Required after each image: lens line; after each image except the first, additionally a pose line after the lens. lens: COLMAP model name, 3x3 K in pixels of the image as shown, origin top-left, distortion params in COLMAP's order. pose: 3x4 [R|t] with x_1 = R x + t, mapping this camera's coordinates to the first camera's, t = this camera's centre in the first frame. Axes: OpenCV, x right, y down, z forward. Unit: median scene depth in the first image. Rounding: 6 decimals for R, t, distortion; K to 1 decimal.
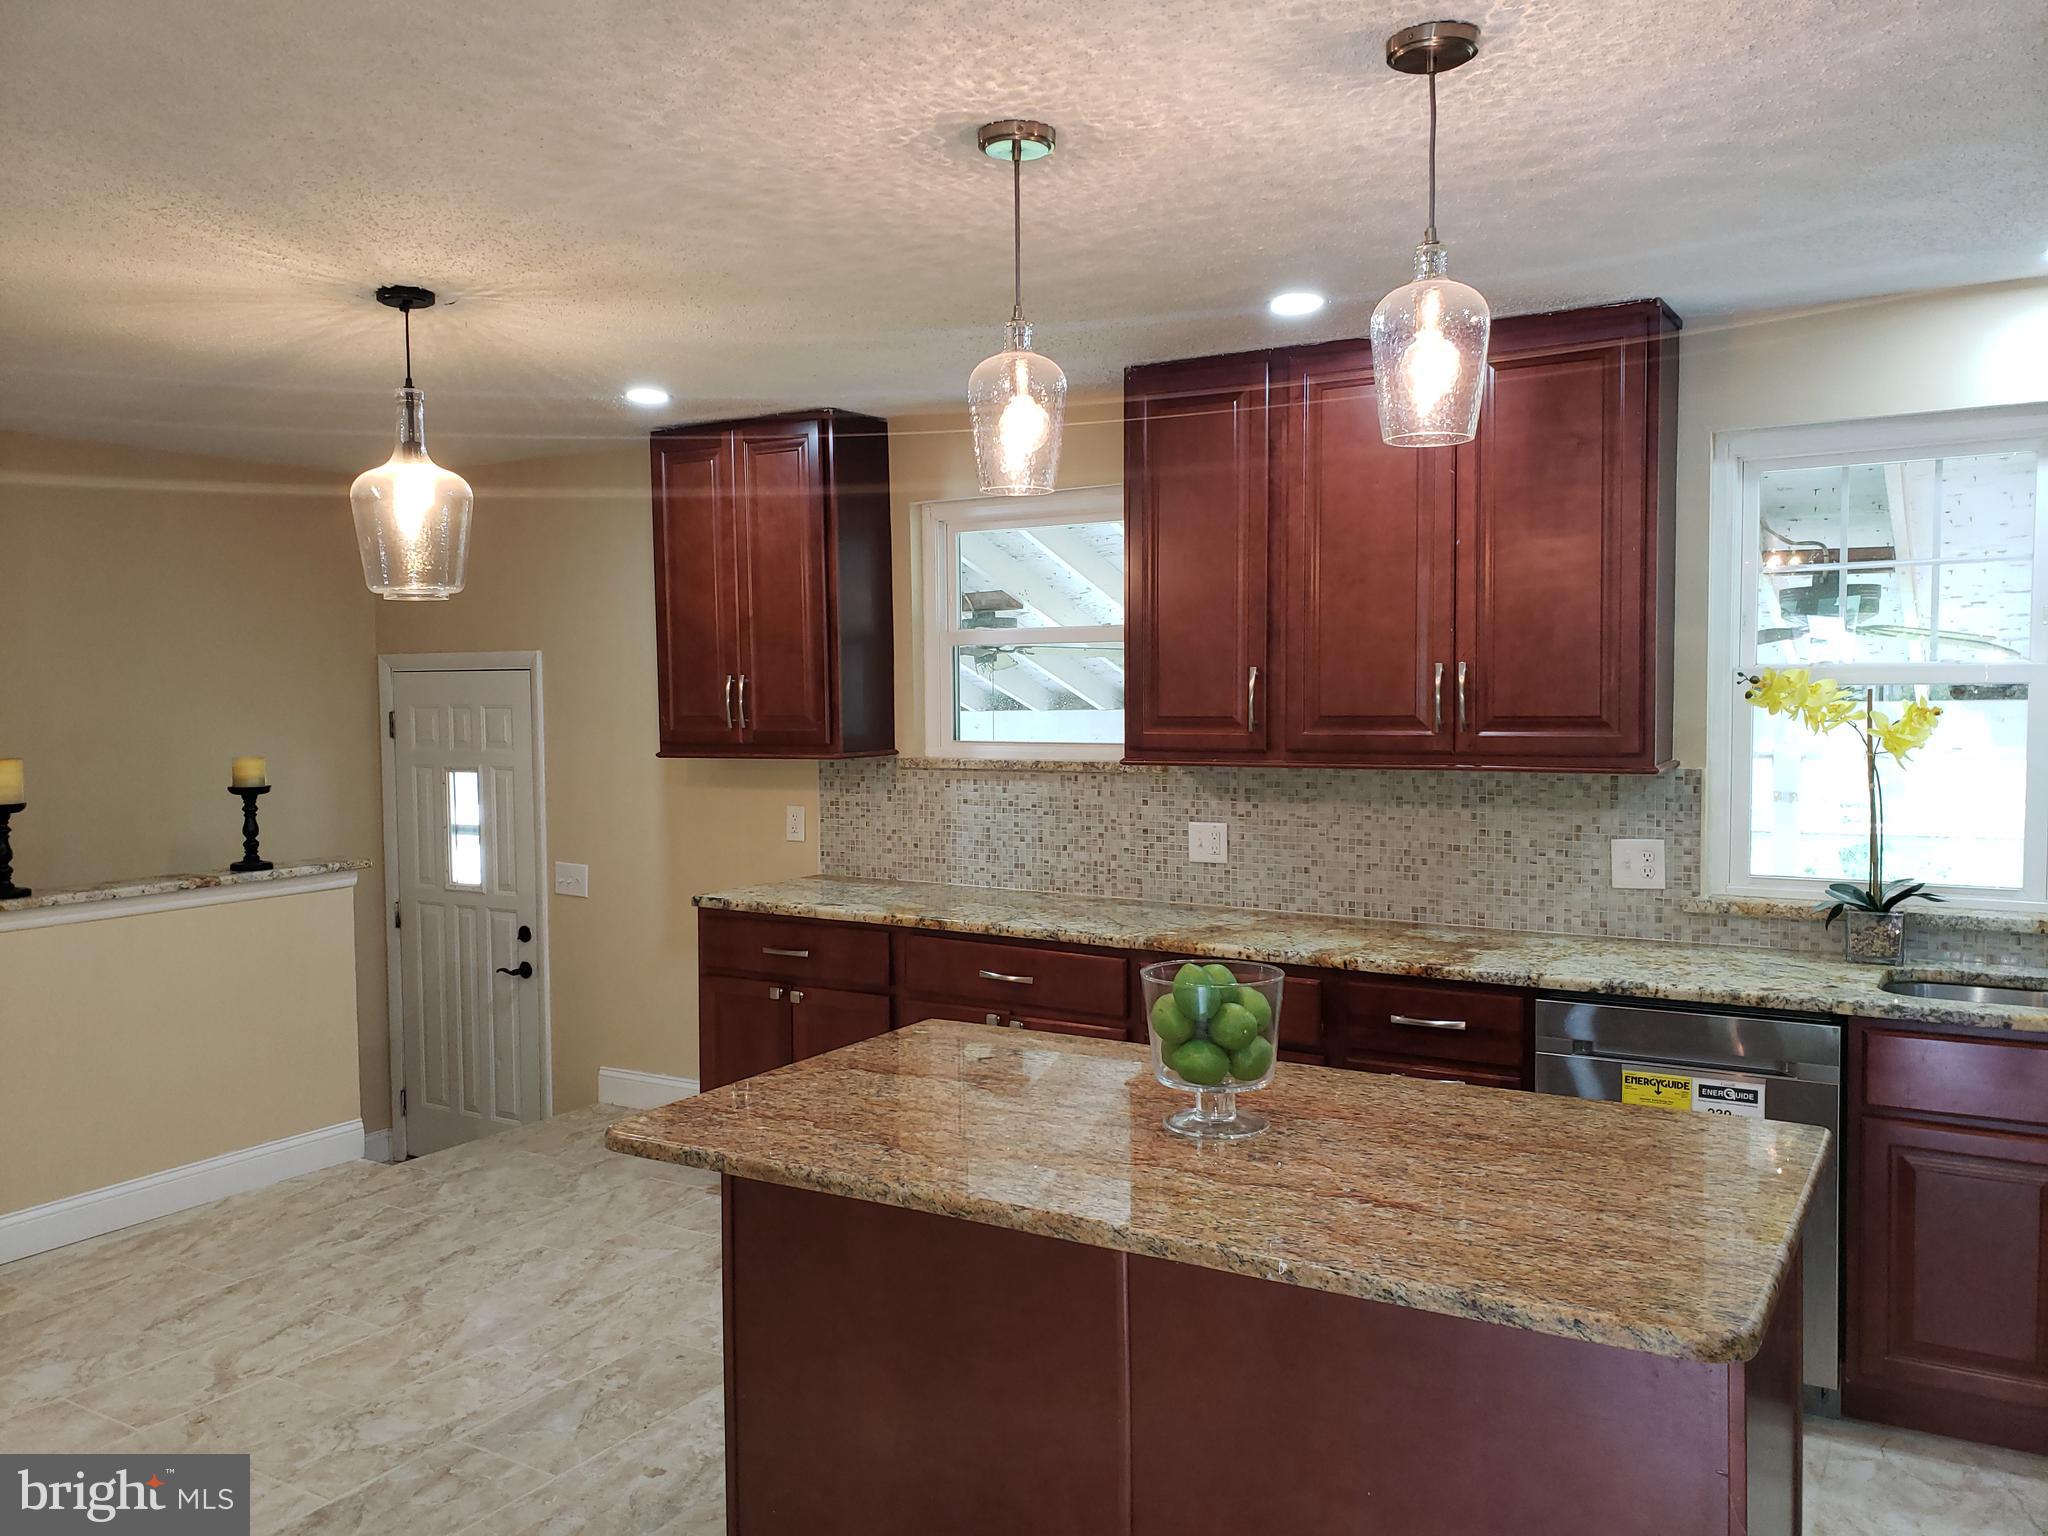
lens RADIAL K [[1651.9, 0, 1023.0], [0, 1651.9, 757.6], [0, 0, 1]] dist [0.070256, -0.051959]
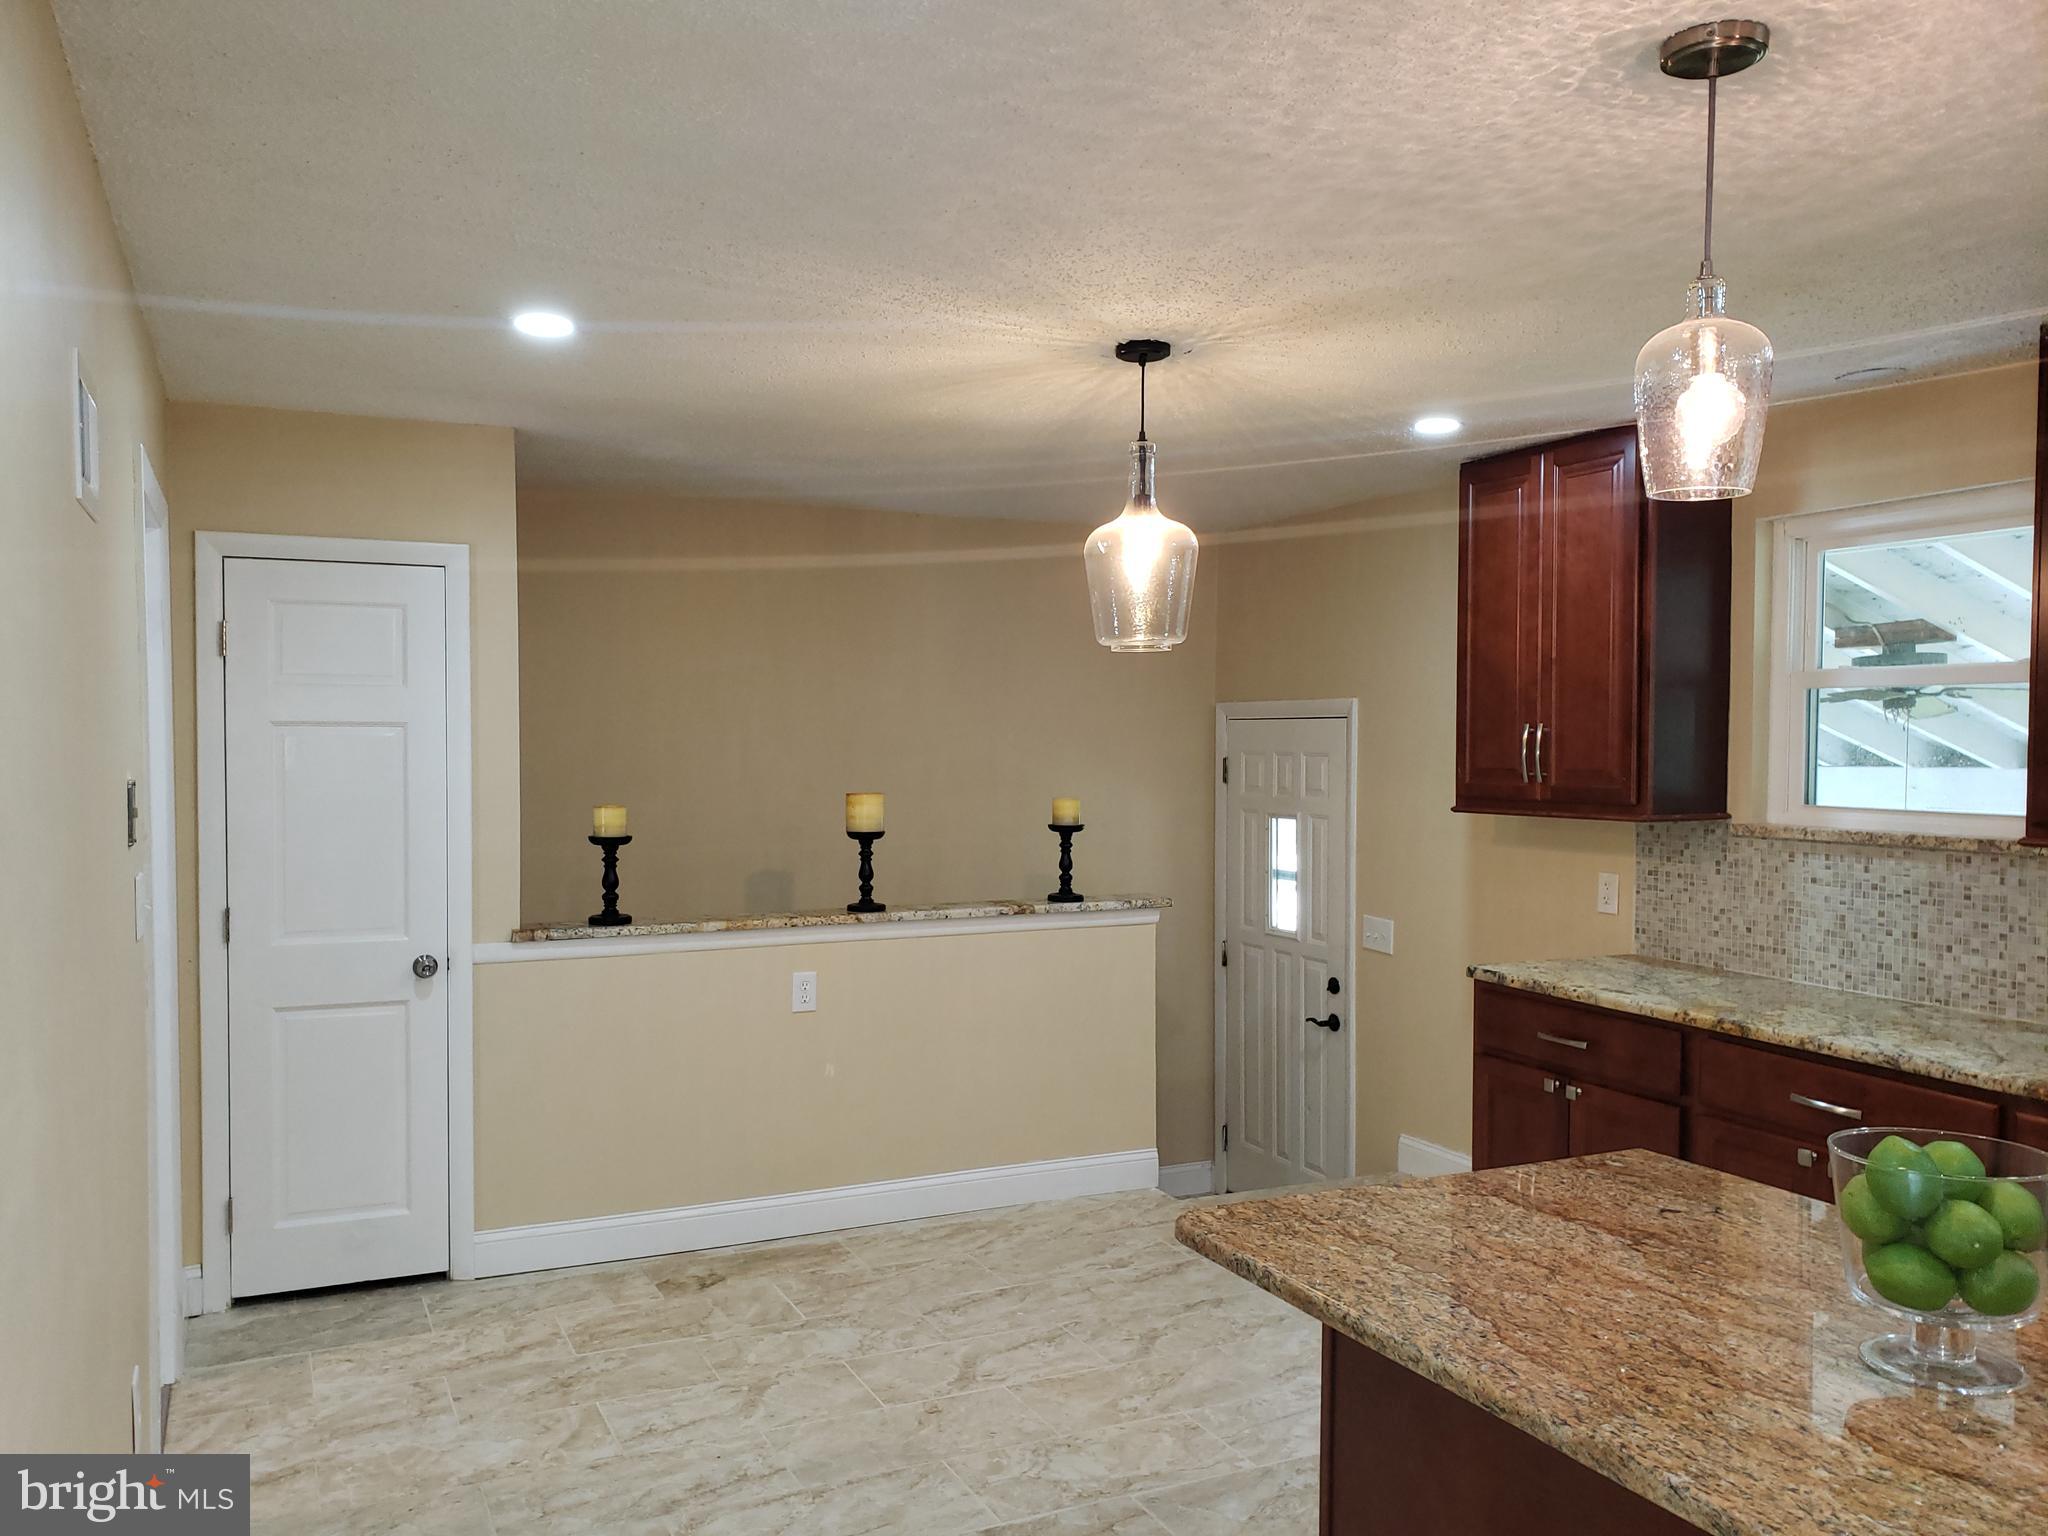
lens RADIAL K [[1651.9, 0, 1021.7], [0, 1651.9, 786.1], [0, 0, 1]] dist [0.070256, -0.051959]
pose [[0.830528, 0.030043, -0.556166, 0.134431], [-0.034542, 0.999400, 0.002403, -0.011874], [0.555904, 0.017215, 0.831068, 0.127057]]
